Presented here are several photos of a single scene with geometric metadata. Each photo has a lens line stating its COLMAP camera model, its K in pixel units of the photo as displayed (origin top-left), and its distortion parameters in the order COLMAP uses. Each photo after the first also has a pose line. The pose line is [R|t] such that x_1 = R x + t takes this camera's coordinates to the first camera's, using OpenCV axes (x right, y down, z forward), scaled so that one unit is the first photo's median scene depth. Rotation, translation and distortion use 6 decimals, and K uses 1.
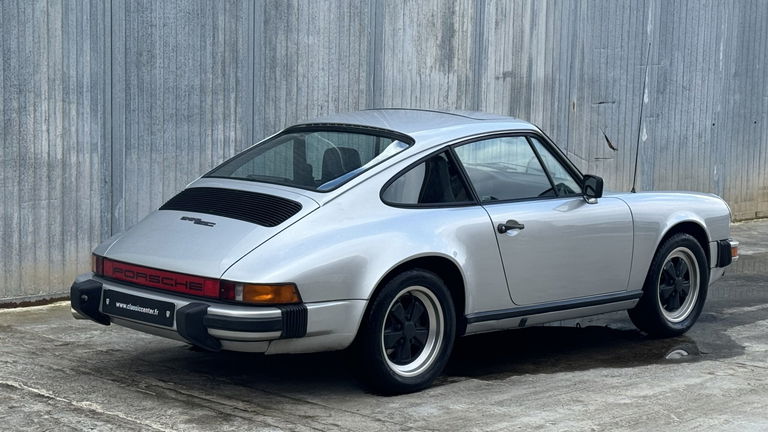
lens RADIAL K [[1417.7, 0, 384.0], [0, 1417.7, 216.0], [0, 0, 1]] dist [0.083692, 0.143999]
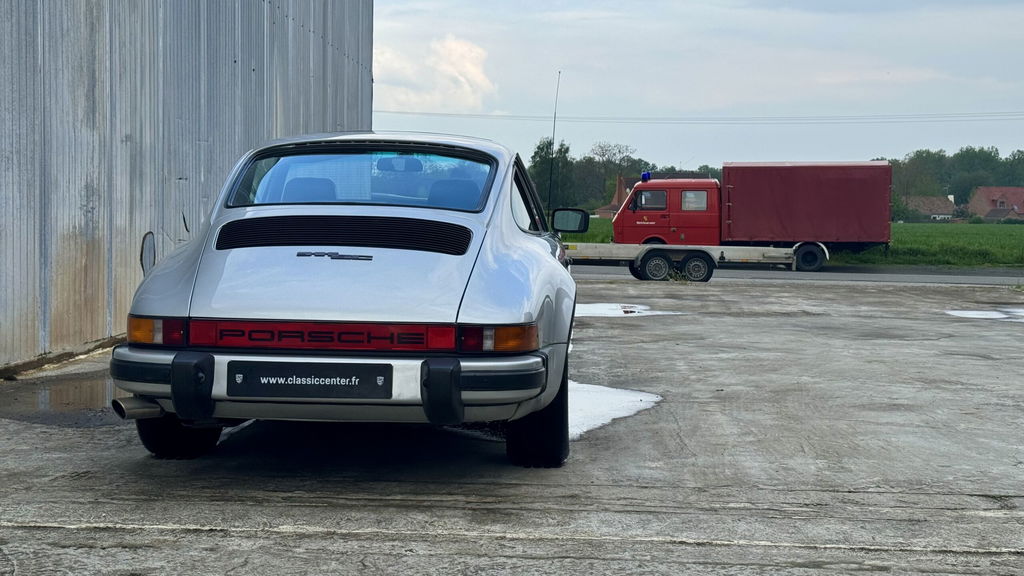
lens RADIAL K [[1350.9, 0, 512.0], [0, 1350.9, 288.0], [0, 0, 1]] dist [0.018760, -0.013039]
pose [[0.732173, -0.042258, 0.679806, -0.337949], [0.074102, 0.997091, -0.017830, 0.024571], [-0.677075, 0.063429, 0.733175, 0.285182]]
